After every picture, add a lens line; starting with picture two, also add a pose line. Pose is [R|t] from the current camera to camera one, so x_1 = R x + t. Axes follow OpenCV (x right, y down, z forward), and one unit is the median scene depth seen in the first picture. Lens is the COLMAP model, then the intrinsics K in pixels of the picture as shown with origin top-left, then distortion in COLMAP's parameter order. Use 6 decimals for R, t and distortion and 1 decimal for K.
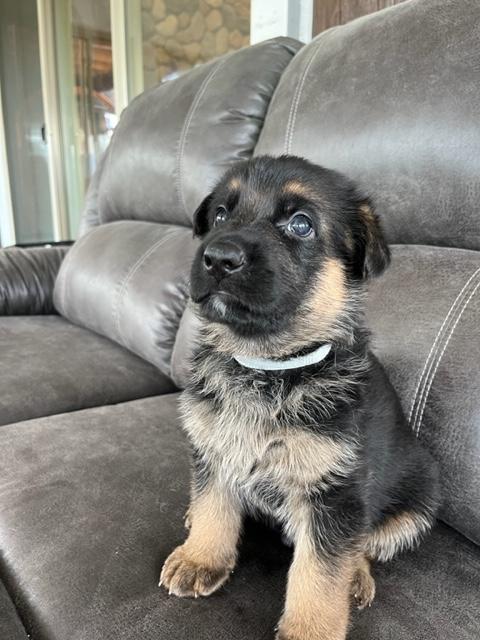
lens RADIAL K [[513.7, 0, 240.2], [0, 513.7, 309.4], [0, 0, 1]] dist [0.065113, -0.120087]
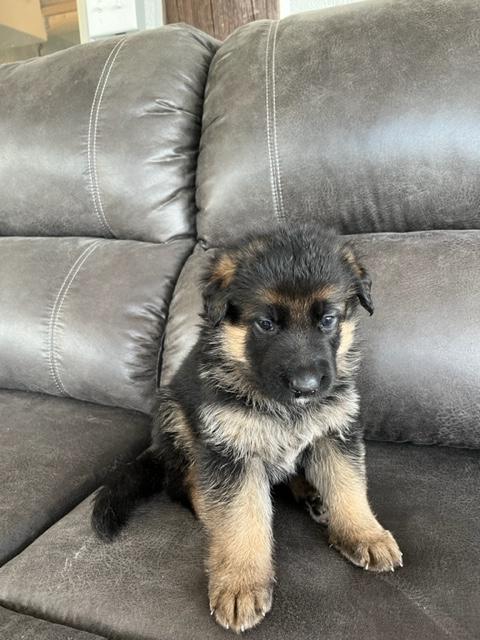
lens RADIAL K [[513.7, 0, 228.4], [0, 513.7, 308.2], [0, 0, 1]] dist [0.065113, -0.120087]
pose [[0.851287, -0.159658, 0.499819, -0.416035], [0.161147, 0.986098, 0.040528, -0.052598], [-0.499342, 0.046043, 0.865181, 0.190624]]
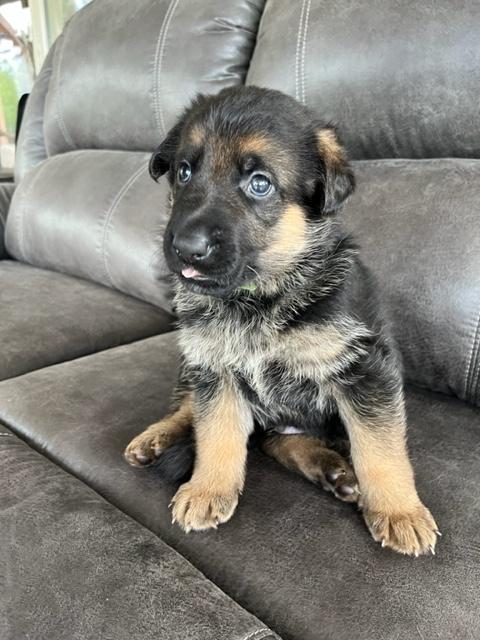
lens RADIAL K [[513.7, 0, 236.7], [0, 513.7, 318.3], [0, 0, 1]] dist [0.065113, -0.120087]
pose [[0.981361, -0.076213, 0.176415, -0.186181], [0.053329, 0.989946, 0.131006, 0.020989], [-0.184626, -0.119156, 0.975559, 0.034255]]
